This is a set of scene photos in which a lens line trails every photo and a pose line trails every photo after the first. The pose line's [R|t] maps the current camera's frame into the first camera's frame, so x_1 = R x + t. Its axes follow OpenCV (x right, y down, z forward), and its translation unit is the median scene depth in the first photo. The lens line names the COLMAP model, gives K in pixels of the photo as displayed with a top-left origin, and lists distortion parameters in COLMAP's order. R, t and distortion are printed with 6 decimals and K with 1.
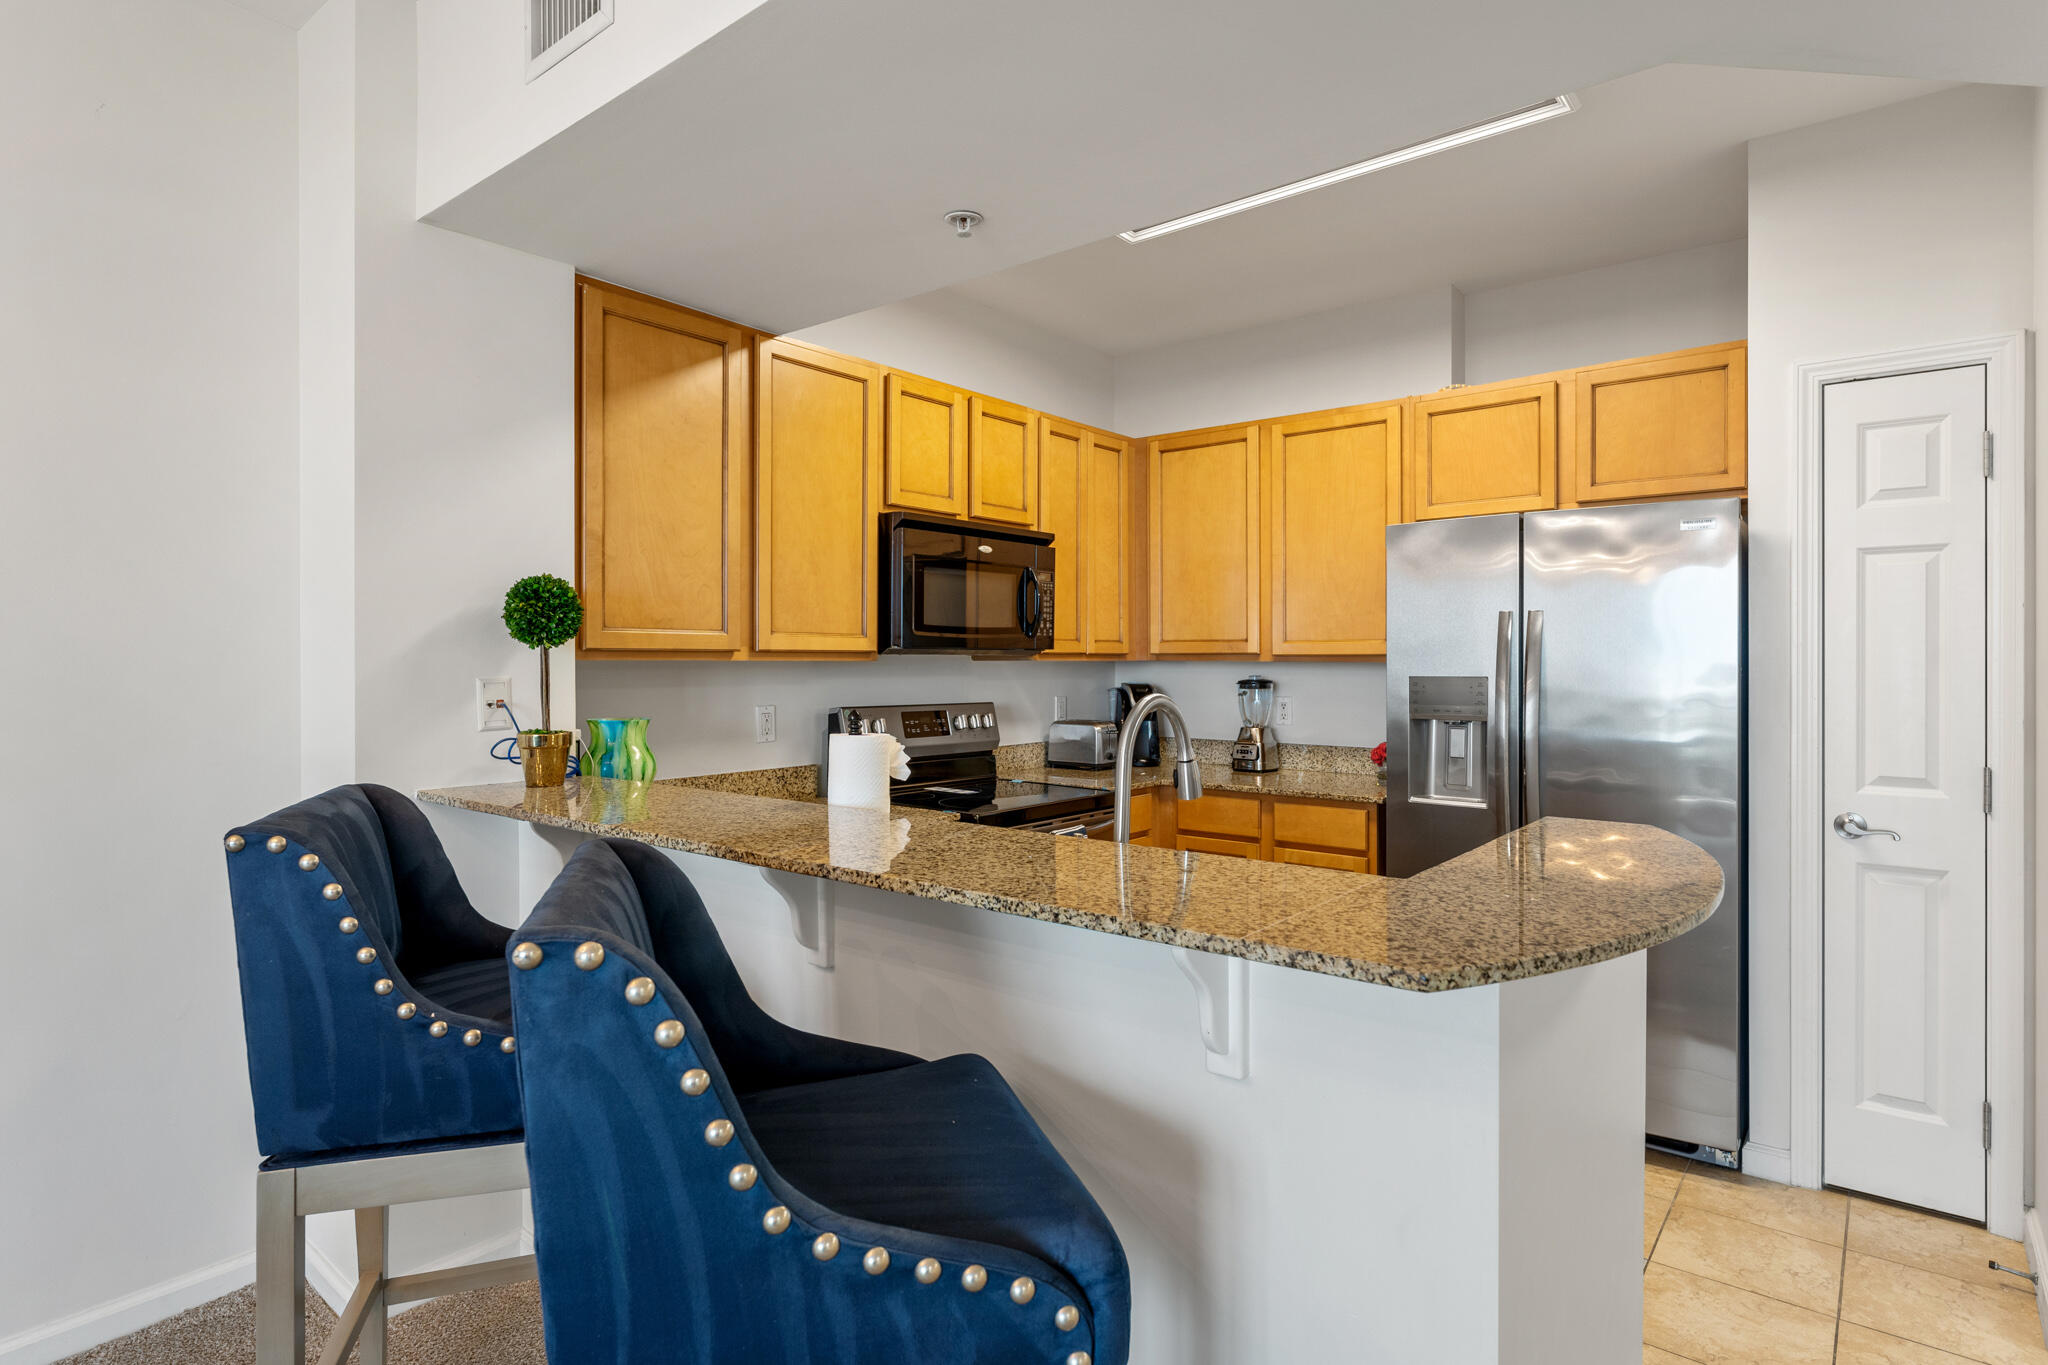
lens RADIAL K [[1069.9, 0, 1019.3], [0, 1069.9, 669.7], [0, 0, 1]] dist [-0.005640, -0.003130]
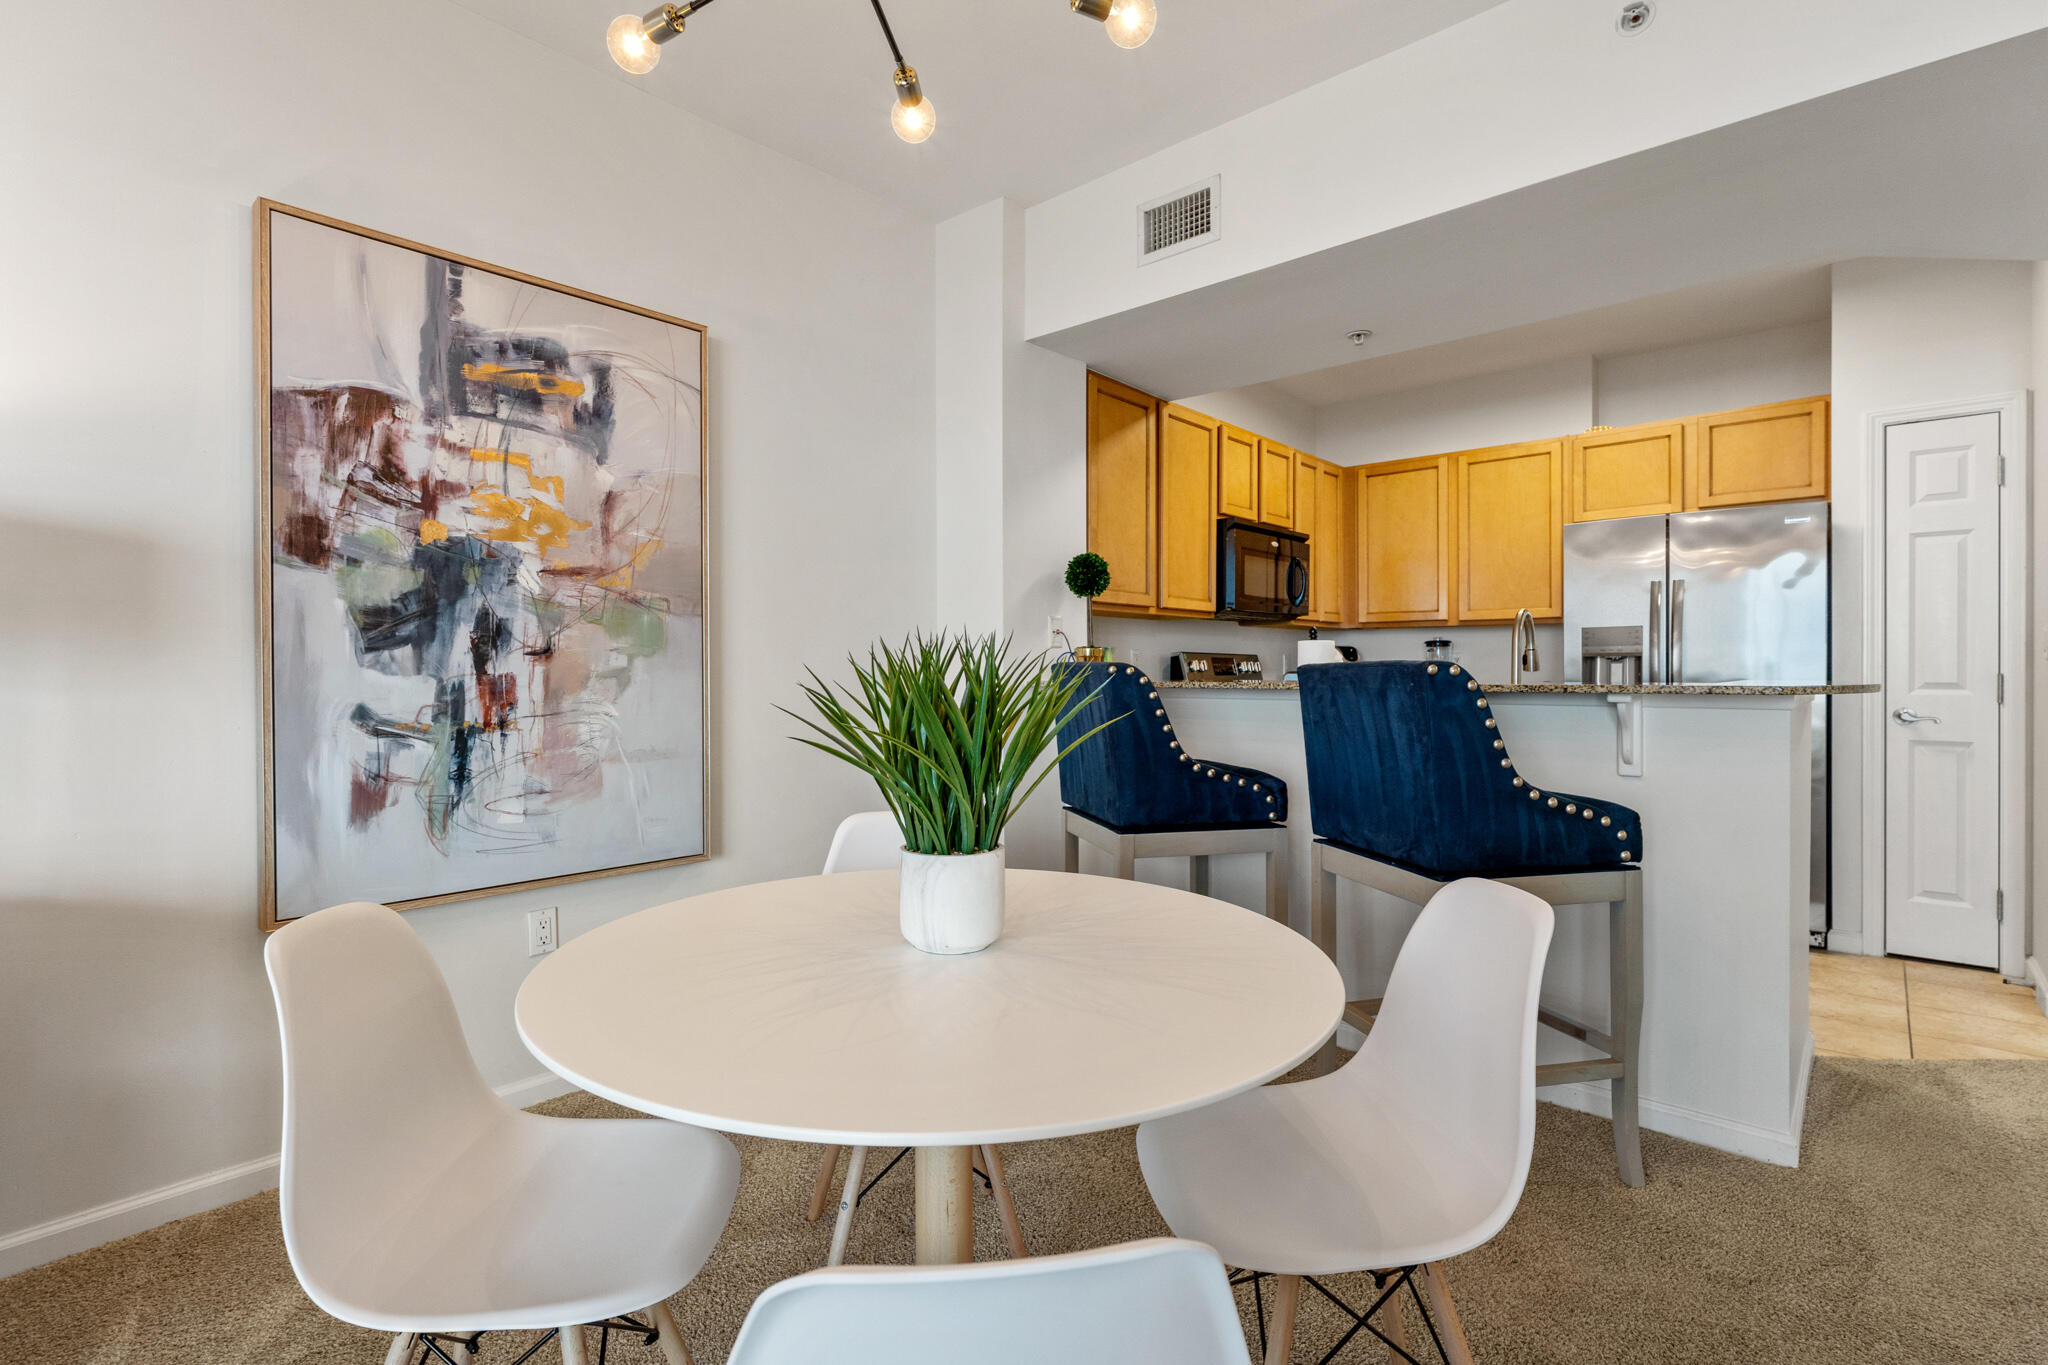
lens RADIAL K [[938.1, 0, 1025.6], [0, 938.1, 678.3], [0, 0, 1]] dist [-0.012326, -0.000833]
pose [[0.998395, -0.001072, -0.056629, -0.363735], [0.001342, 0.999988, 0.004729, 0.077176], [0.056623, -0.004797, 0.998384, -0.358732]]
